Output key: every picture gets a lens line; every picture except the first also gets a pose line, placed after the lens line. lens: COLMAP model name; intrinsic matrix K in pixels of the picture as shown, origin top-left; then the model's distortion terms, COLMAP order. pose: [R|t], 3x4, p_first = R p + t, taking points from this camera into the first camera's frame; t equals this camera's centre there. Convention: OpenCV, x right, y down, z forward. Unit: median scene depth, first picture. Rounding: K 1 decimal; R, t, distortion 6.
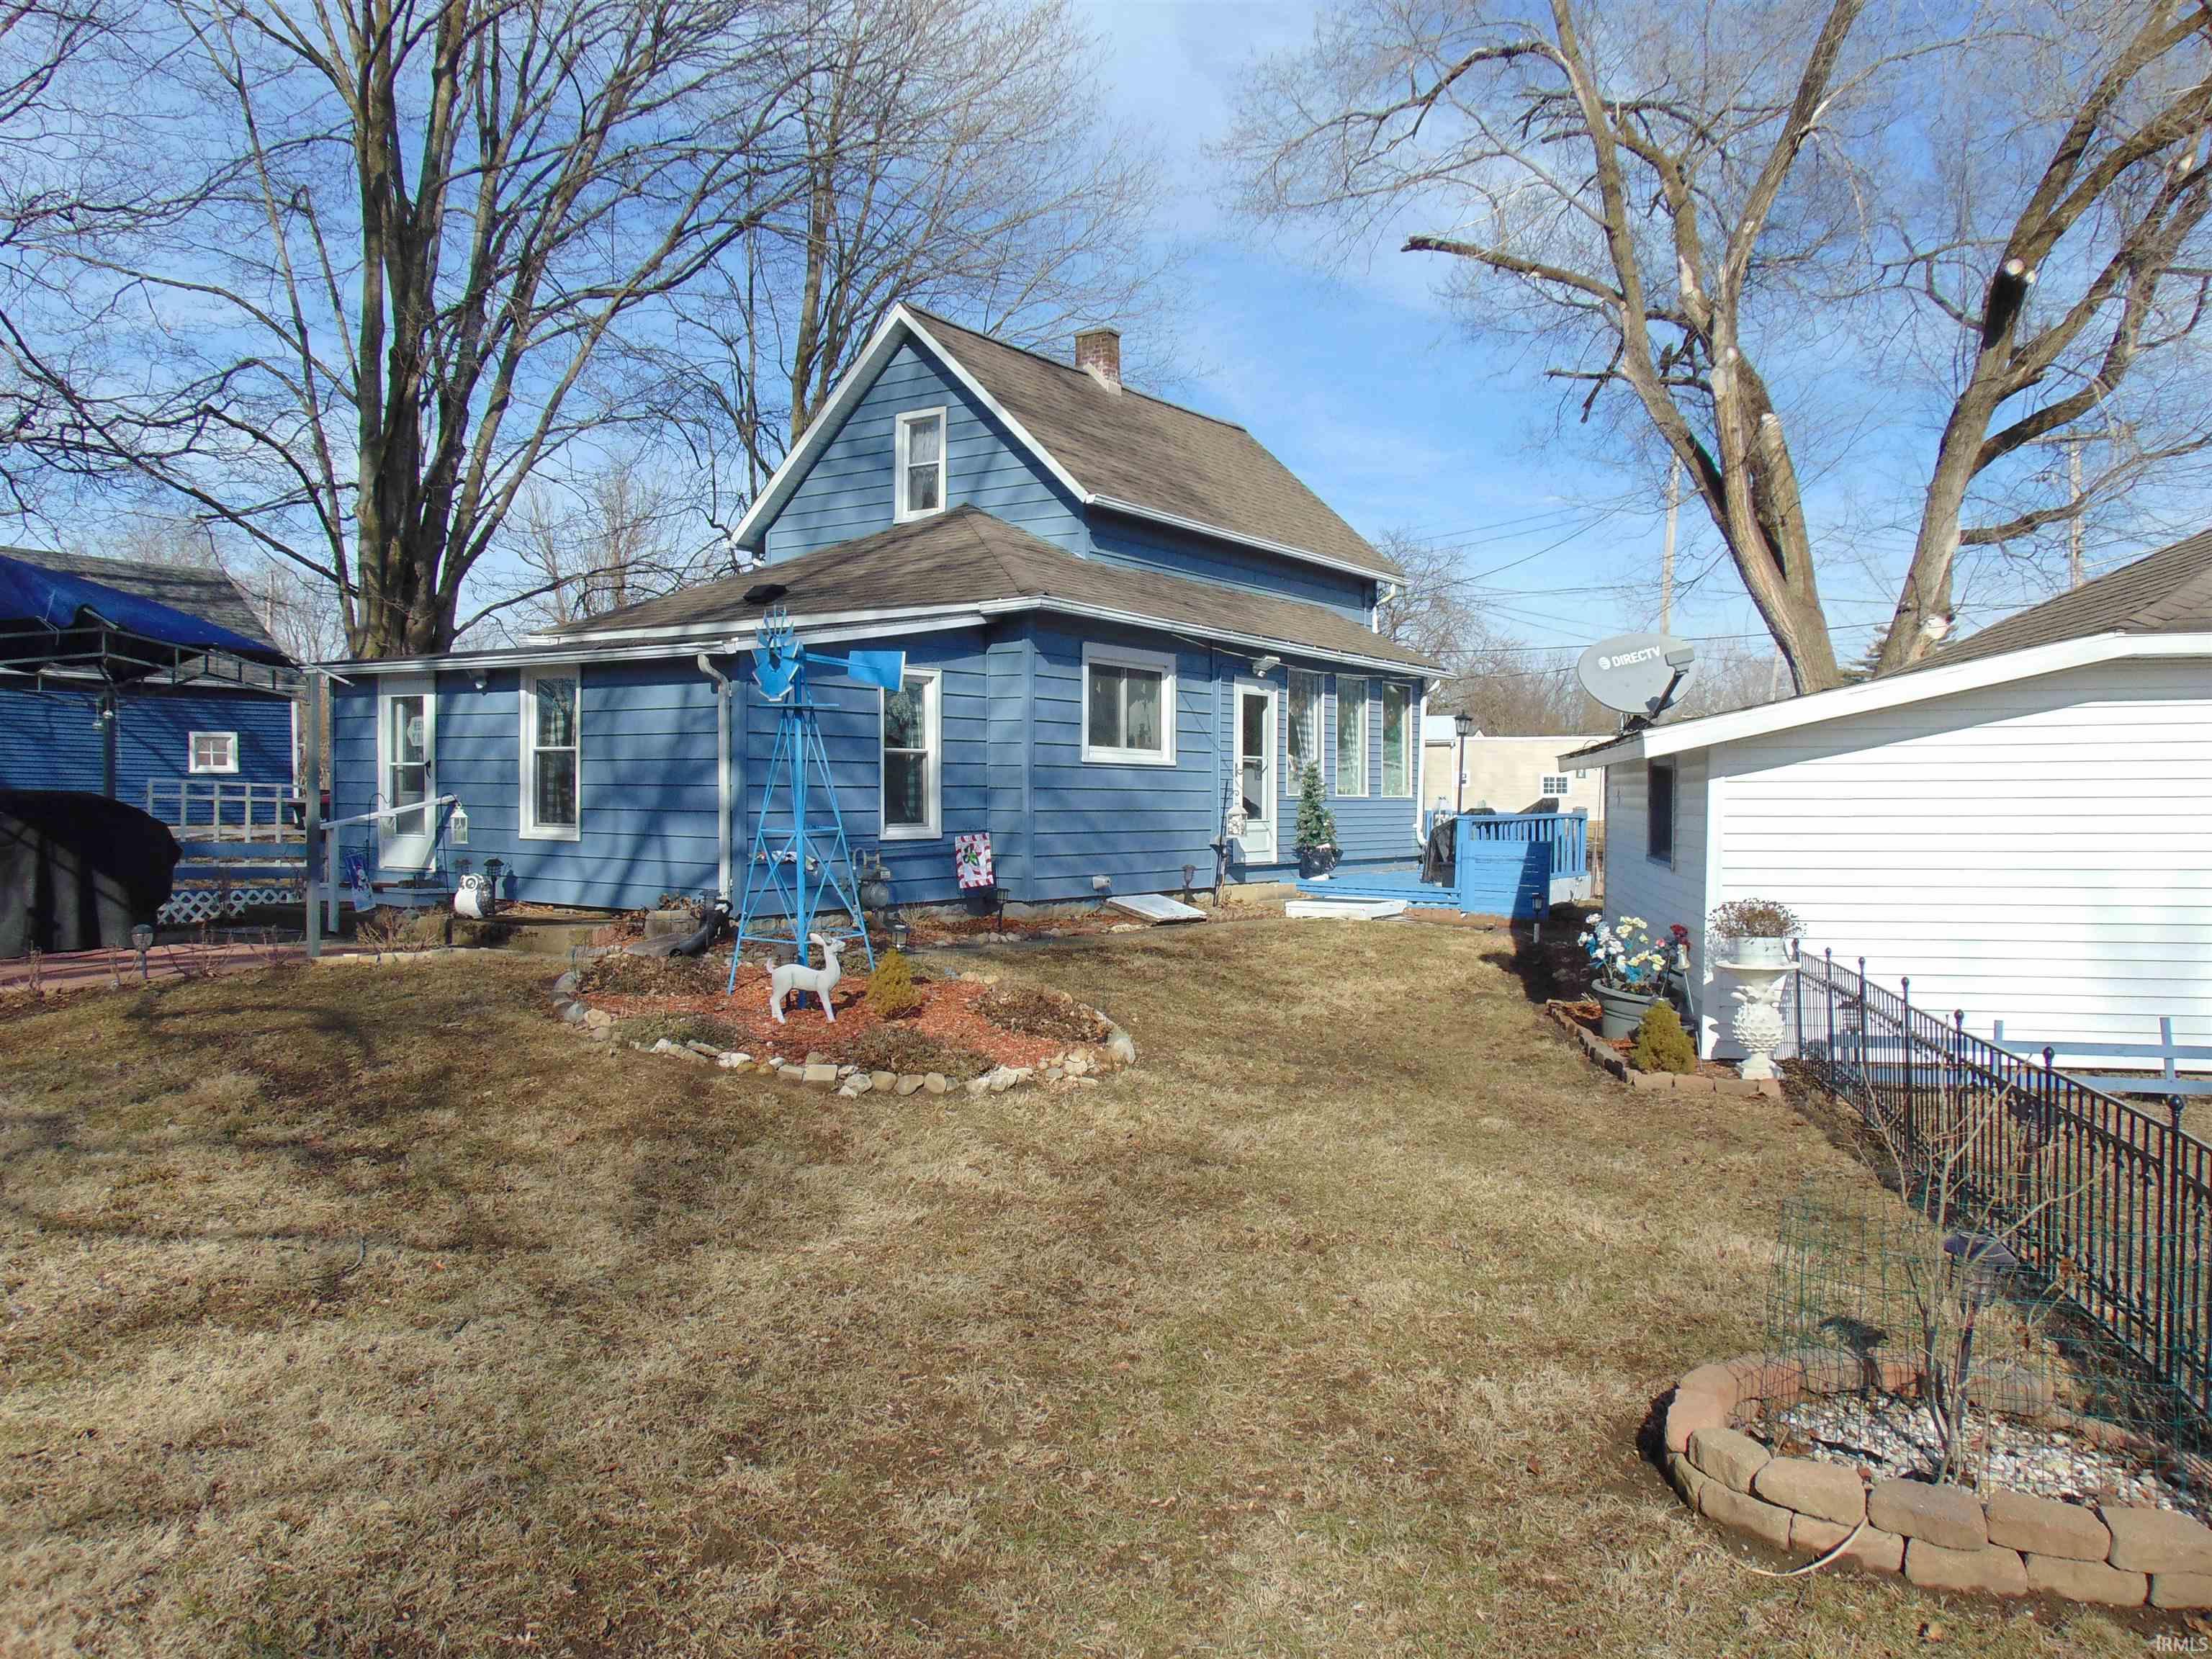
lens RADIAL K [[1650.5, 0, 1103.0], [0, 1650.5, 833.9], [0, 0, 1]] dist [-0.022098, 0.048176]
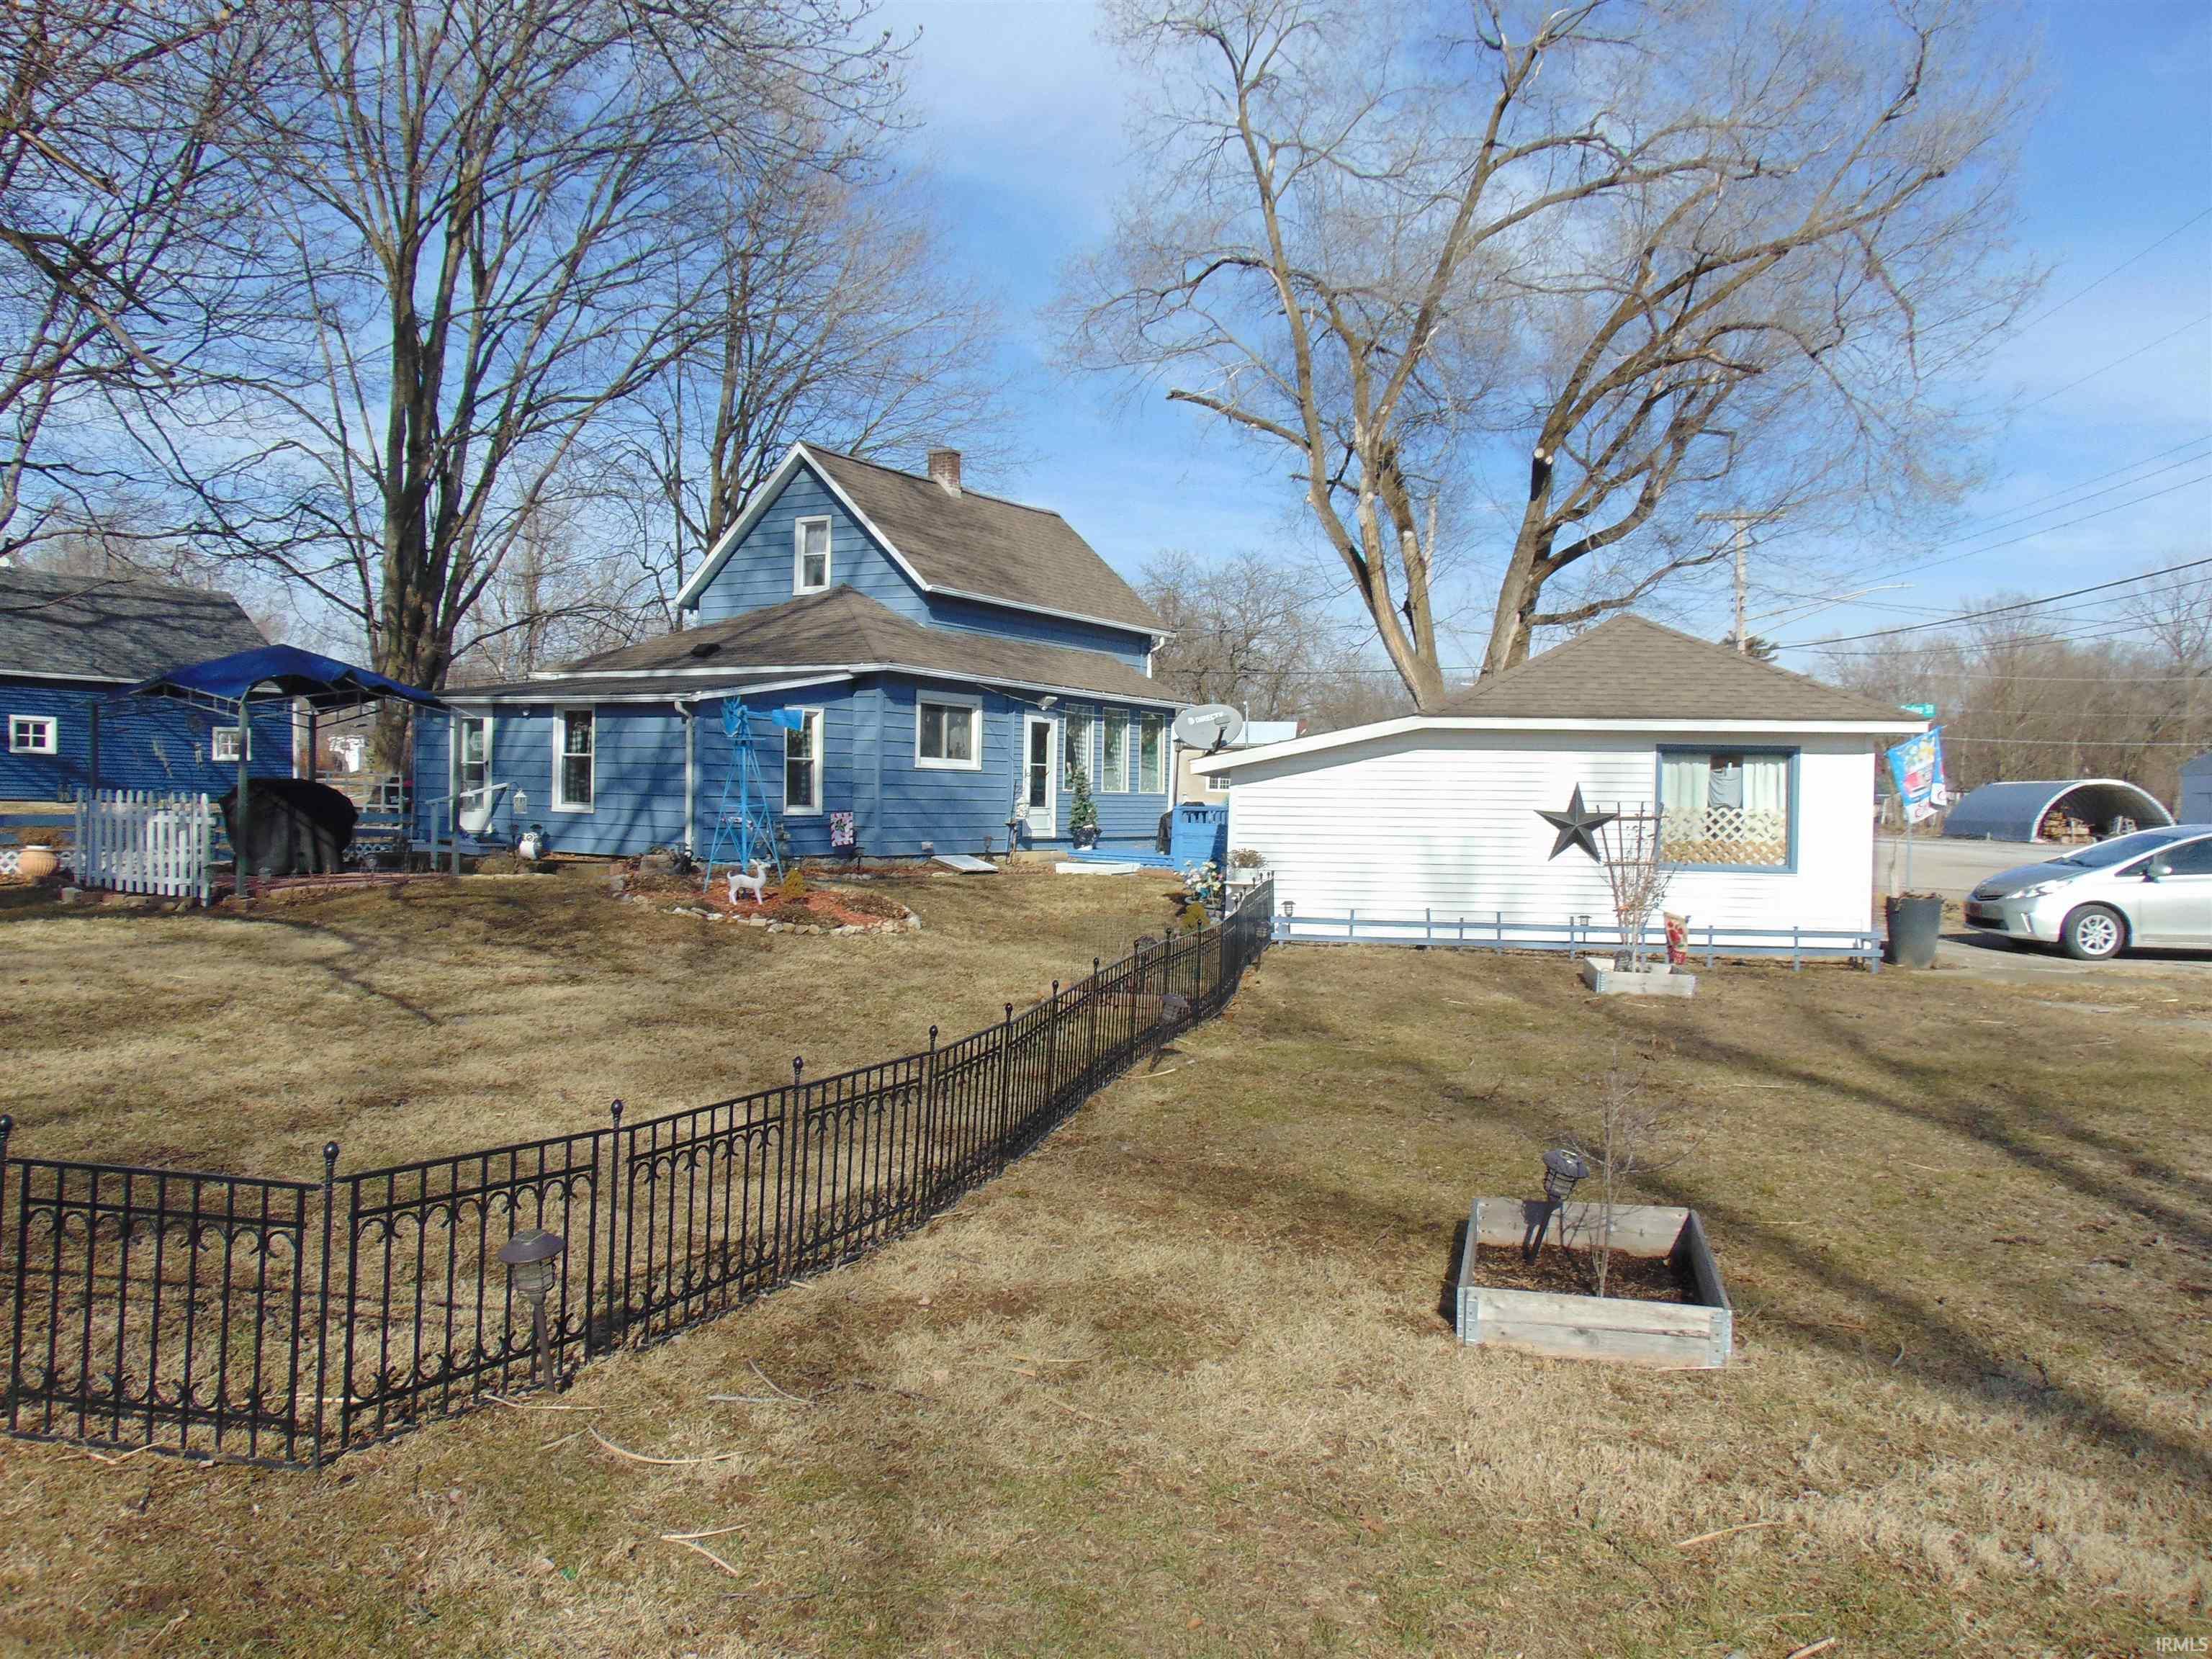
lens RADIAL K [[1650.5, 0, 1111.1], [0, 1650.5, 820.9], [0, 0, 1]] dist [-0.022098, 0.048176]
pose [[0.997405, 0.014105, 0.070601, 0.053479], [-0.013786, 0.999892, -0.005007, 0.009970], [-0.070664, 0.004021, 0.997492, -0.480548]]
